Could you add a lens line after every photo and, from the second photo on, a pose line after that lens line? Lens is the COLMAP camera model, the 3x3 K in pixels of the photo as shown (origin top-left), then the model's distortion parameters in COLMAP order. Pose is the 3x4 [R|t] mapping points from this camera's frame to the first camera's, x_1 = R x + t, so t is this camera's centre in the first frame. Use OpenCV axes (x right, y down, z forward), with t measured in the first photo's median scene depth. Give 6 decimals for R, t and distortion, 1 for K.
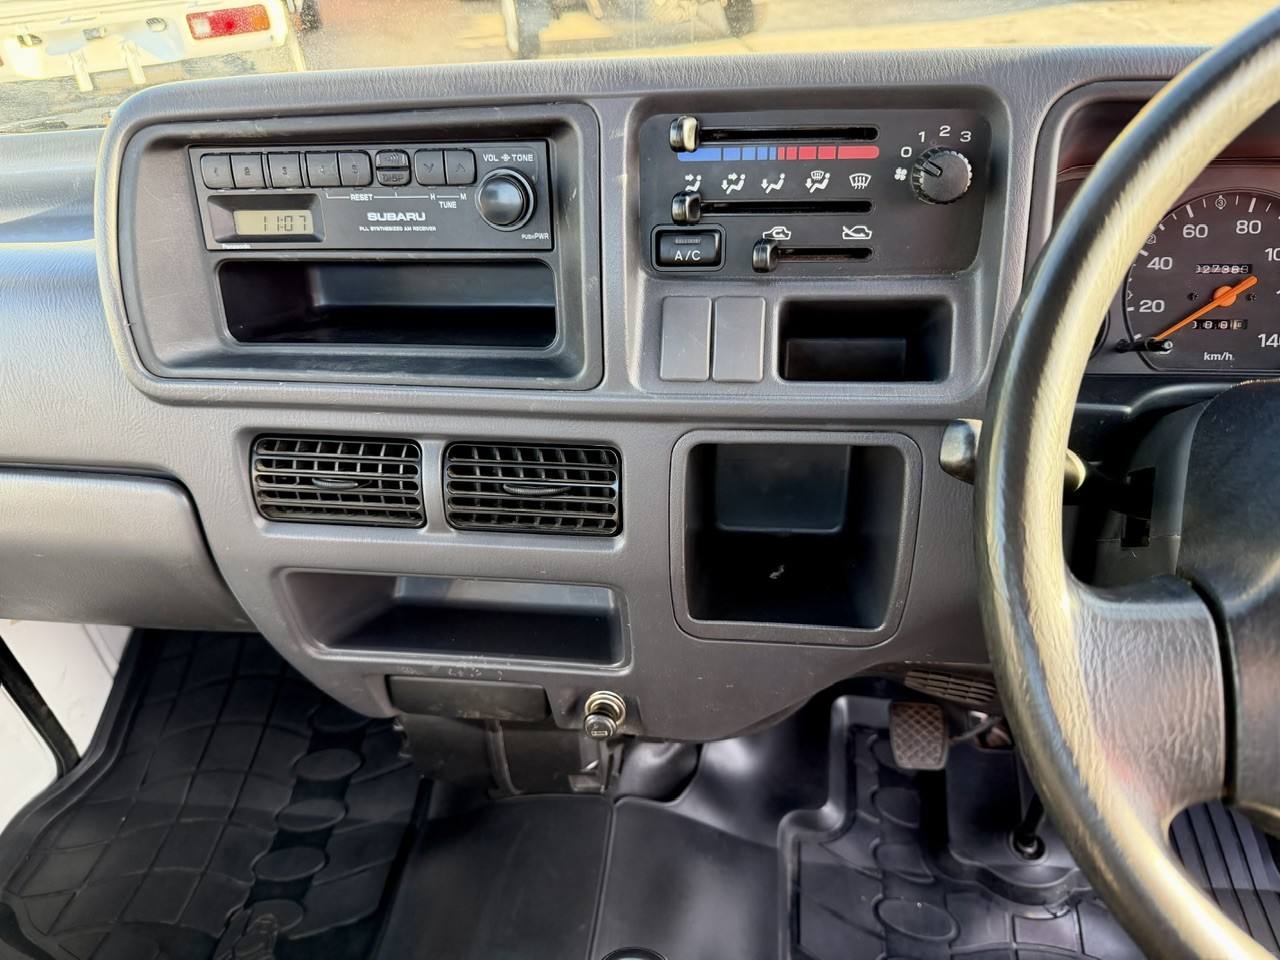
lens RADIAL K [[896.8, 0, 645.9], [0, 896.8, 497.0], [0, 0, 1]] dist [-0.003998, -0.031787]
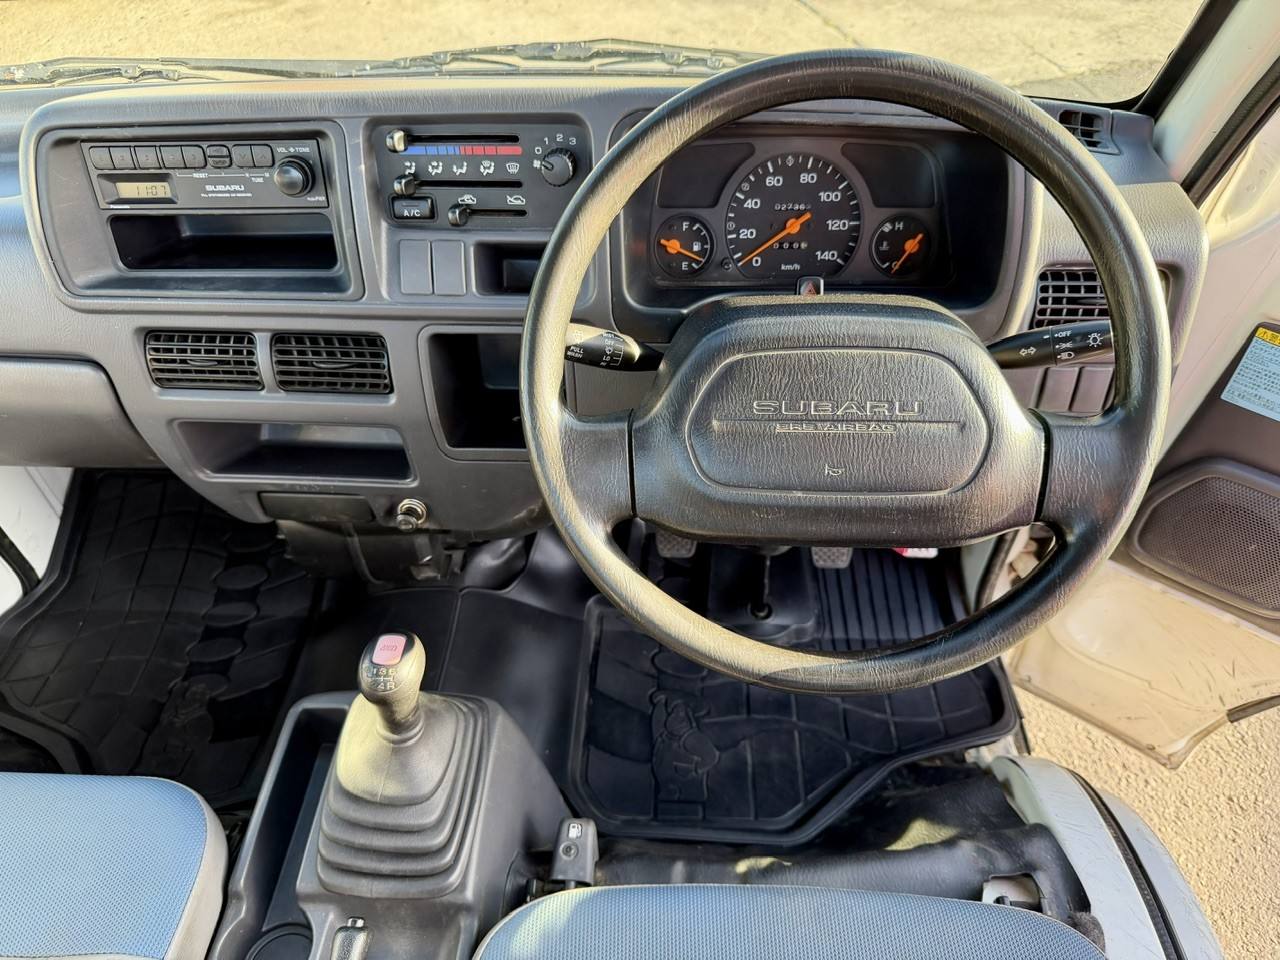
lens RADIAL K [[883.0, 0, 637.9], [0, 883.0, 486.6], [0, 0, 1]] dist [-0.033040, -0.003121]
pose [[0.997479, -0.028941, 0.064789, 0.283637], [0.018581, 0.987718, 0.155136, -0.024340], [-0.068483, -0.153541, 0.985766, -0.538042]]
